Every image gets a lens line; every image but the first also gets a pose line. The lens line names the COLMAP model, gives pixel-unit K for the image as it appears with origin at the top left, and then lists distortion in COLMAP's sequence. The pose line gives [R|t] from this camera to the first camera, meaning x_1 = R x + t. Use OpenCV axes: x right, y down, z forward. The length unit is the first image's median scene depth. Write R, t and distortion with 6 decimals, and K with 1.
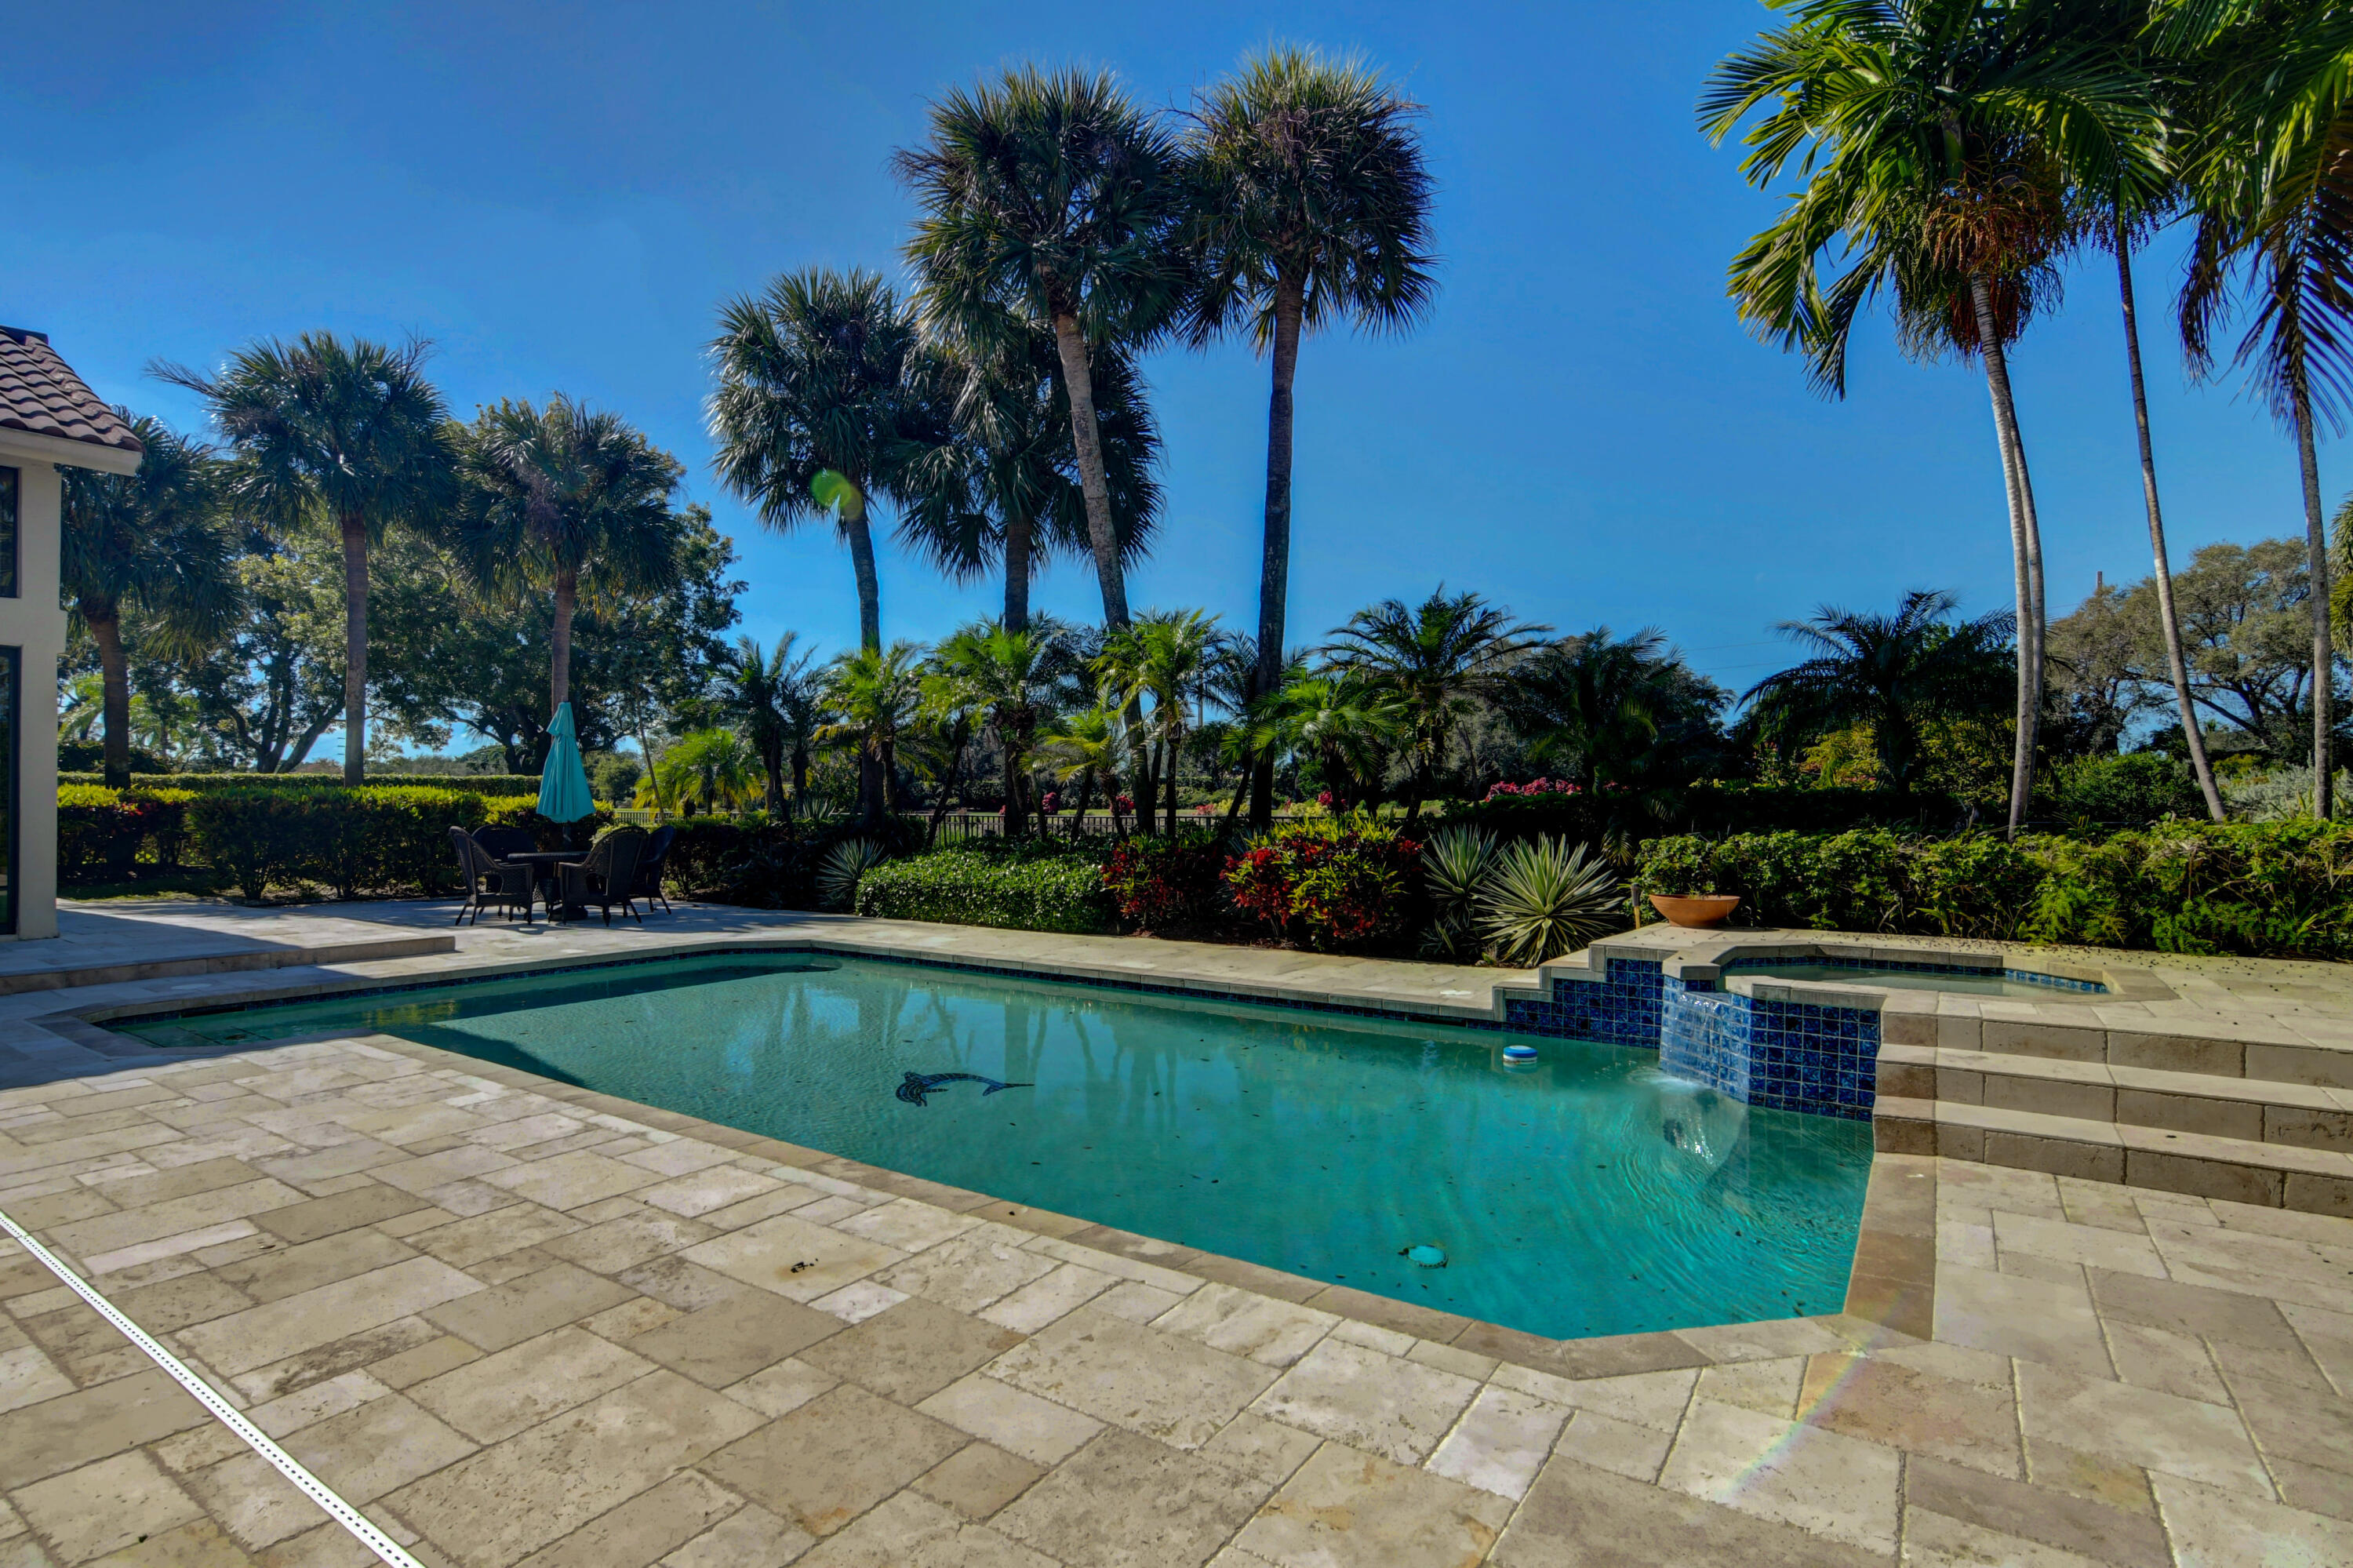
lens RADIAL K [[1164.0, 0, 1173.8], [0, 1164.0, 806.7], [0, 0, 1]] dist [-0.032748, 0.011183]
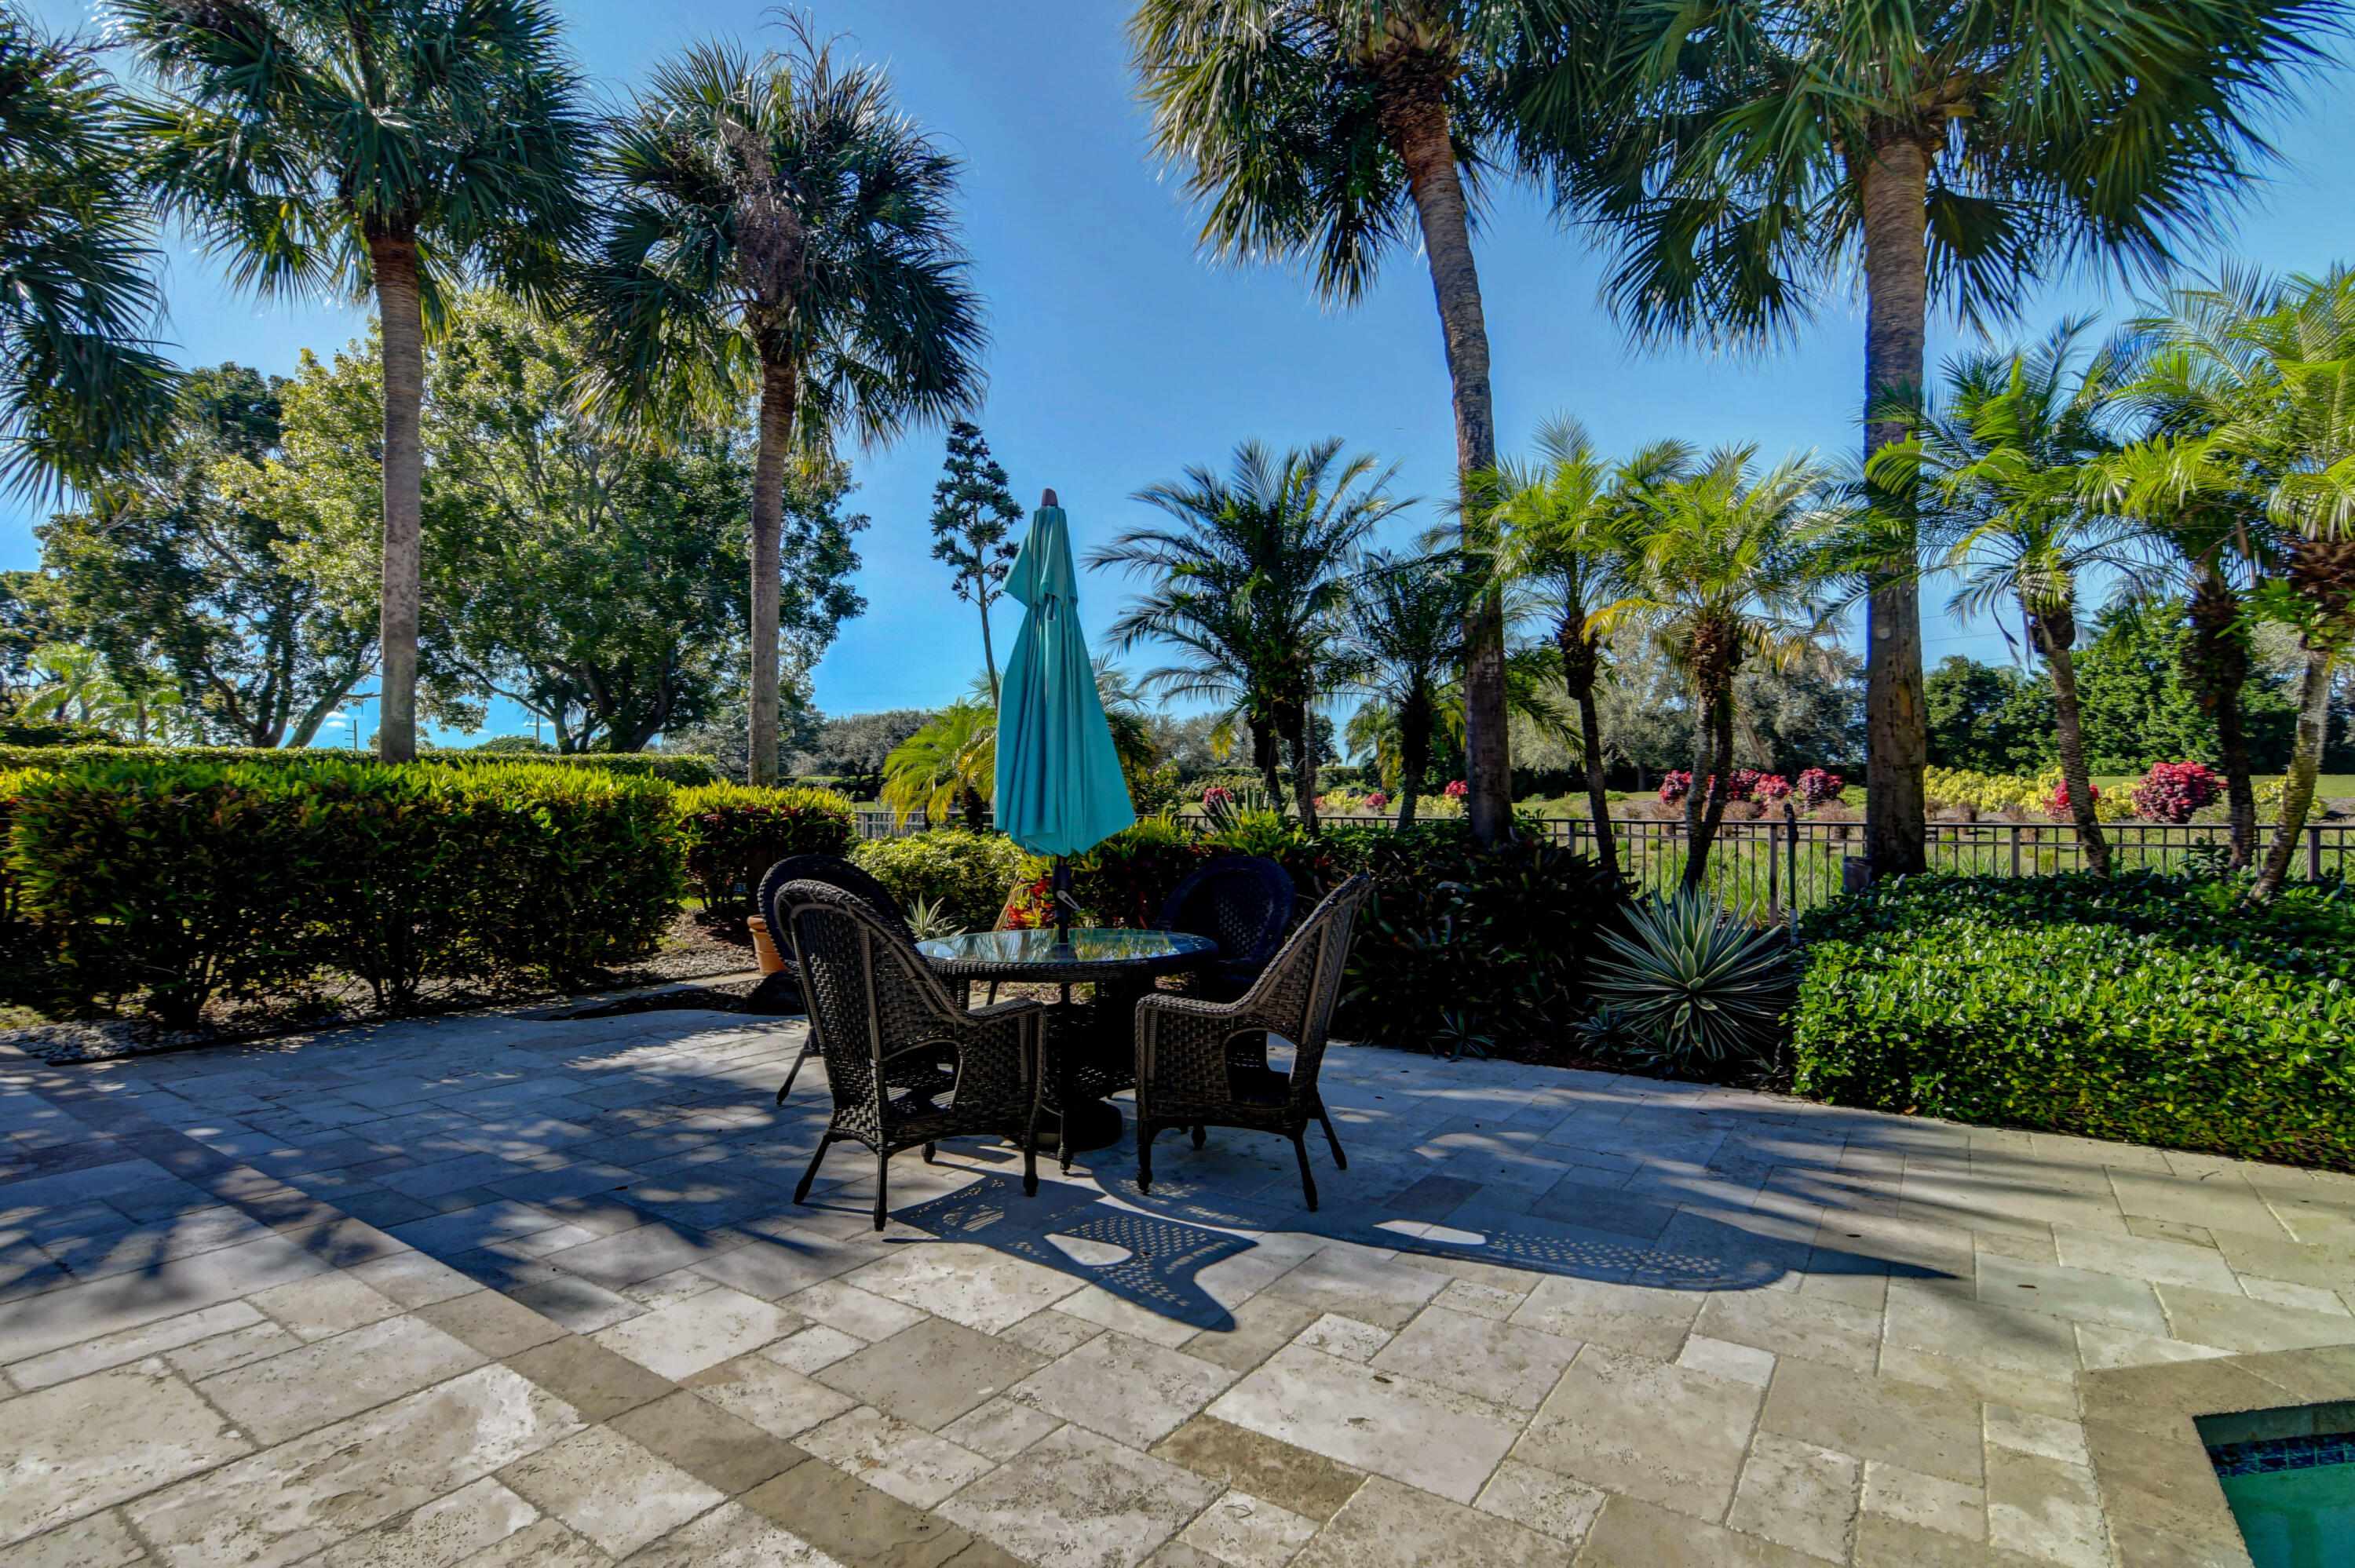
lens RADIAL K [[1148.2, 0, 1161.3], [0, 1148.2, 811.9], [0, 0, 1]] dist [-0.029463, 0.006643]
pose [[0.999988, -0.001201, -0.004743, -0.561360], [0.001252, 0.999943, 0.010604, -0.003512], [0.004730, -0.010610, 0.999933, 0.744430]]
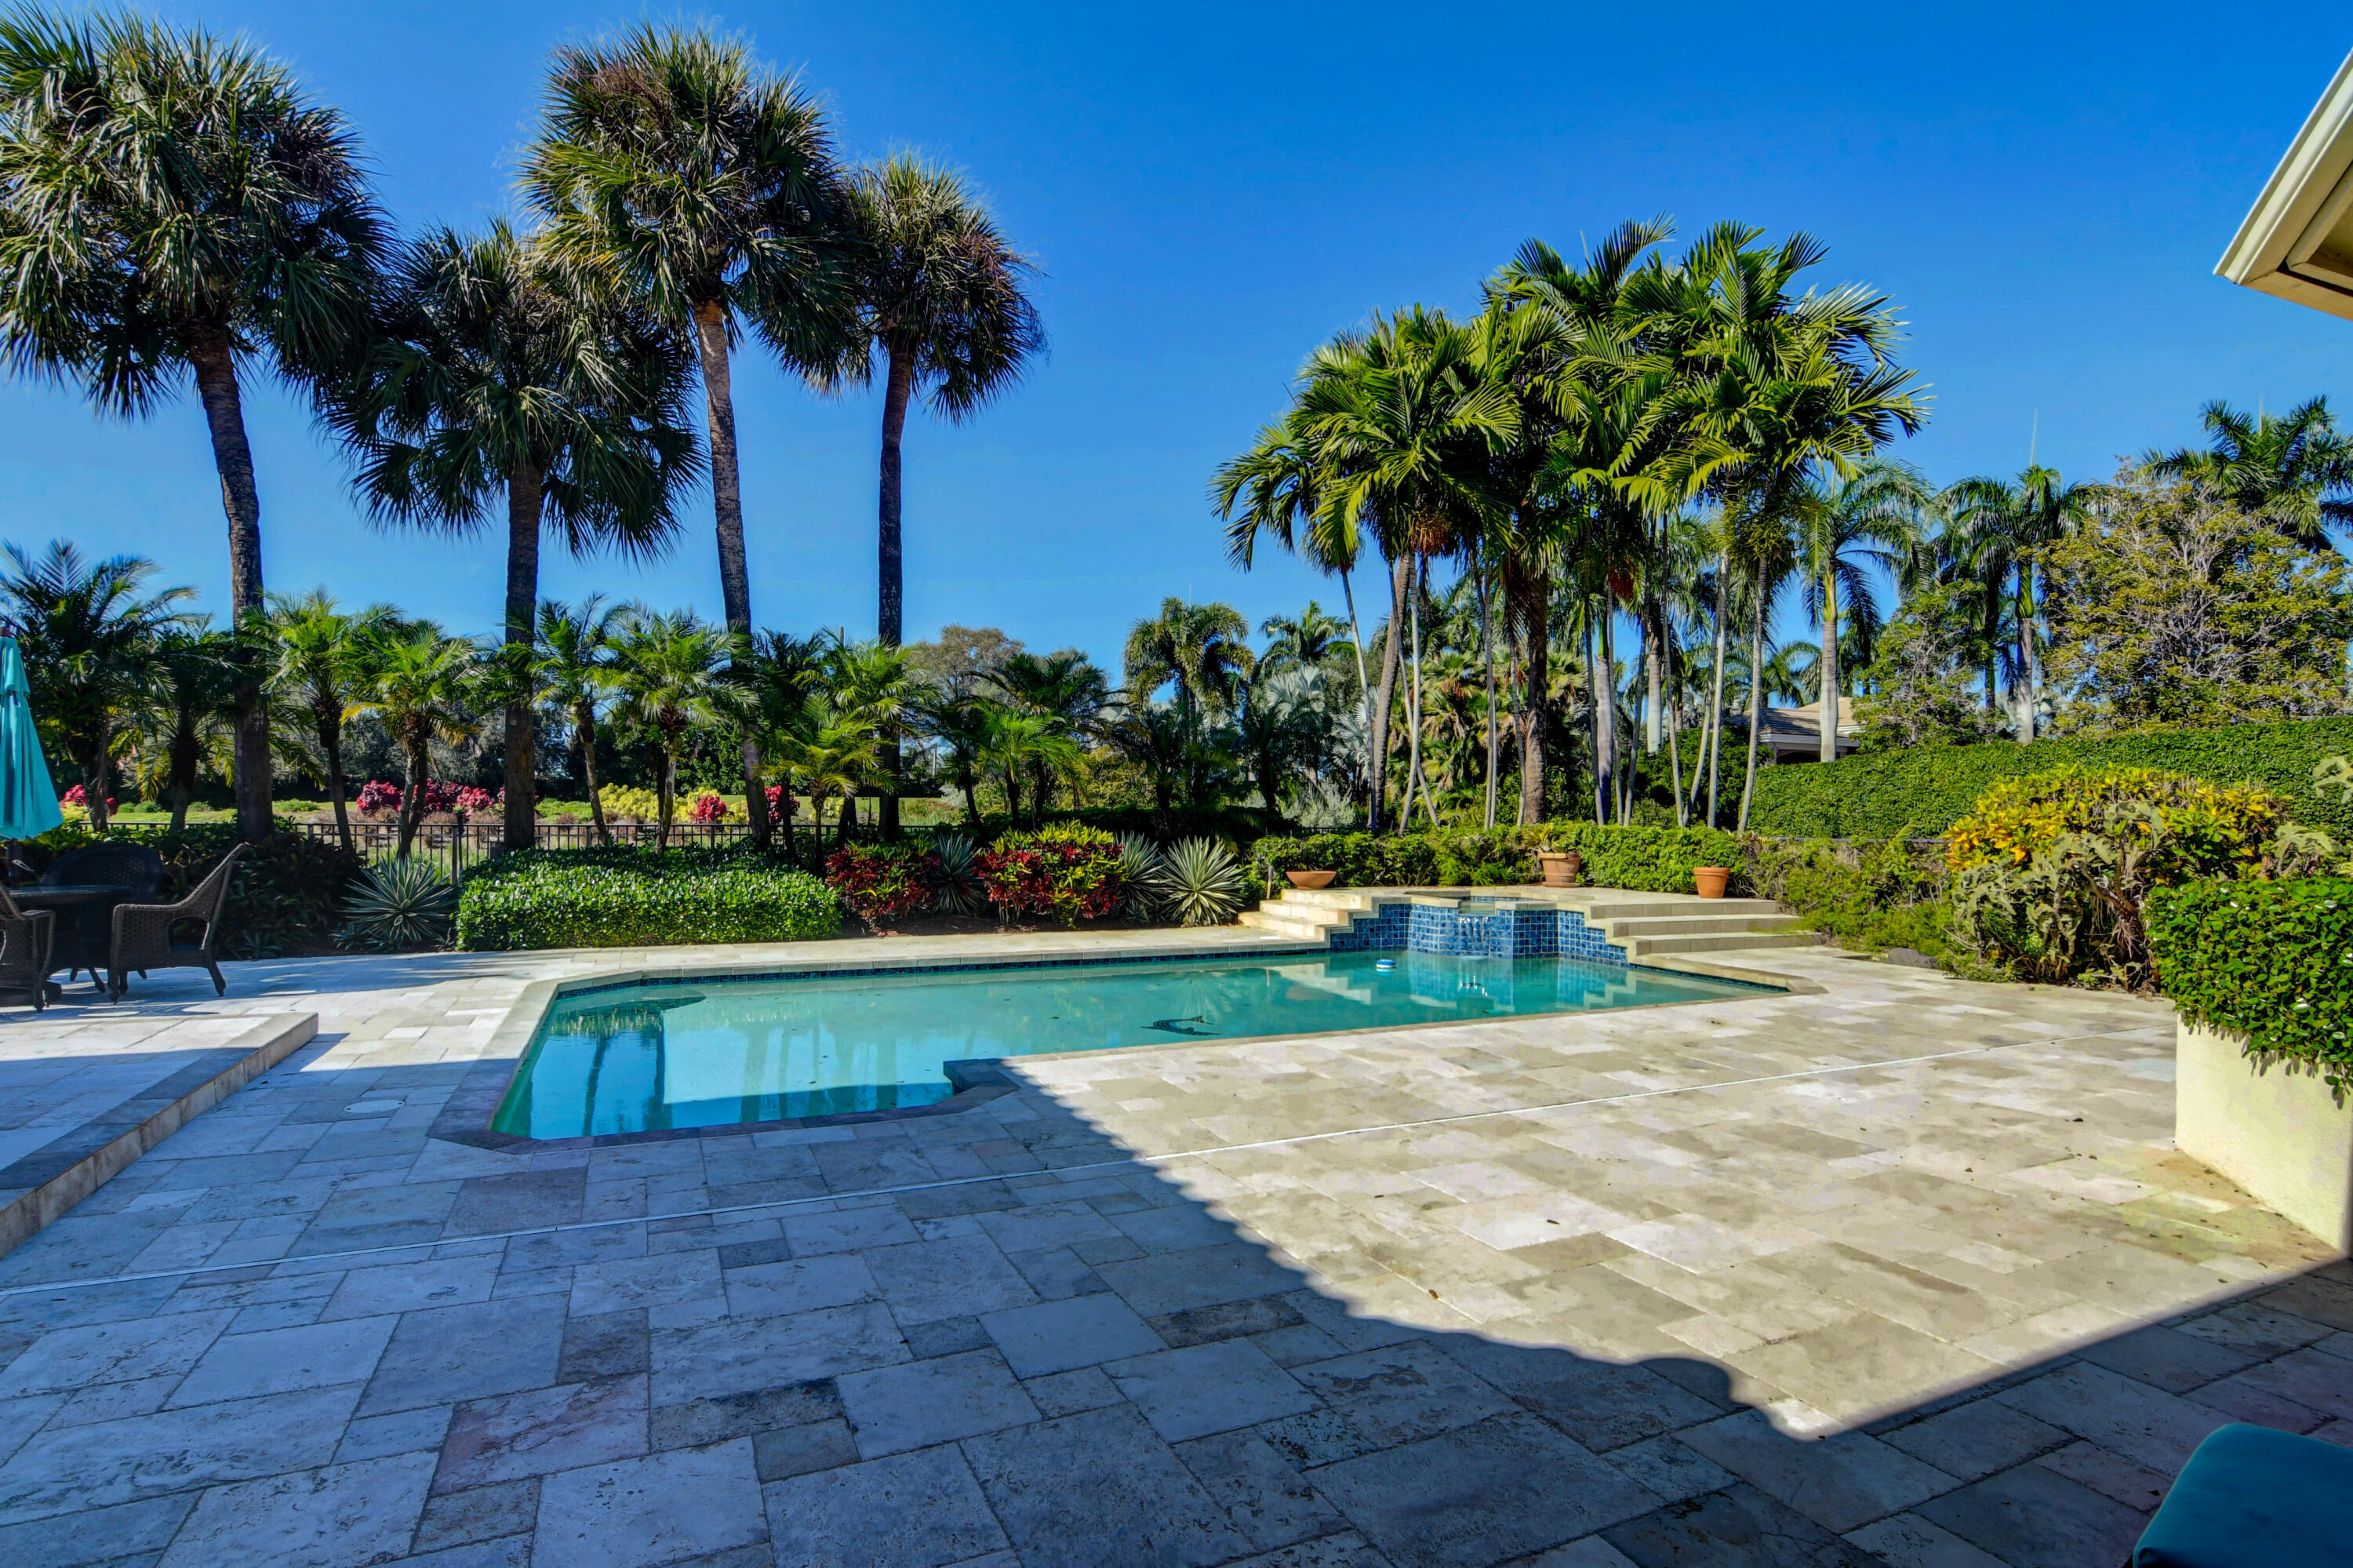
lens RADIAL K [[1164.0, 0, 1173.8], [0, 1164.0, 806.7], [0, 0, 1]] dist [-0.032748, 0.011183]
pose [[0.515282, 0.009517, 0.856968, -0.819014], [-0.006888, 0.999952, -0.006963, -0.004208], [-0.856993, -0.002314, 0.515323, 0.206978]]
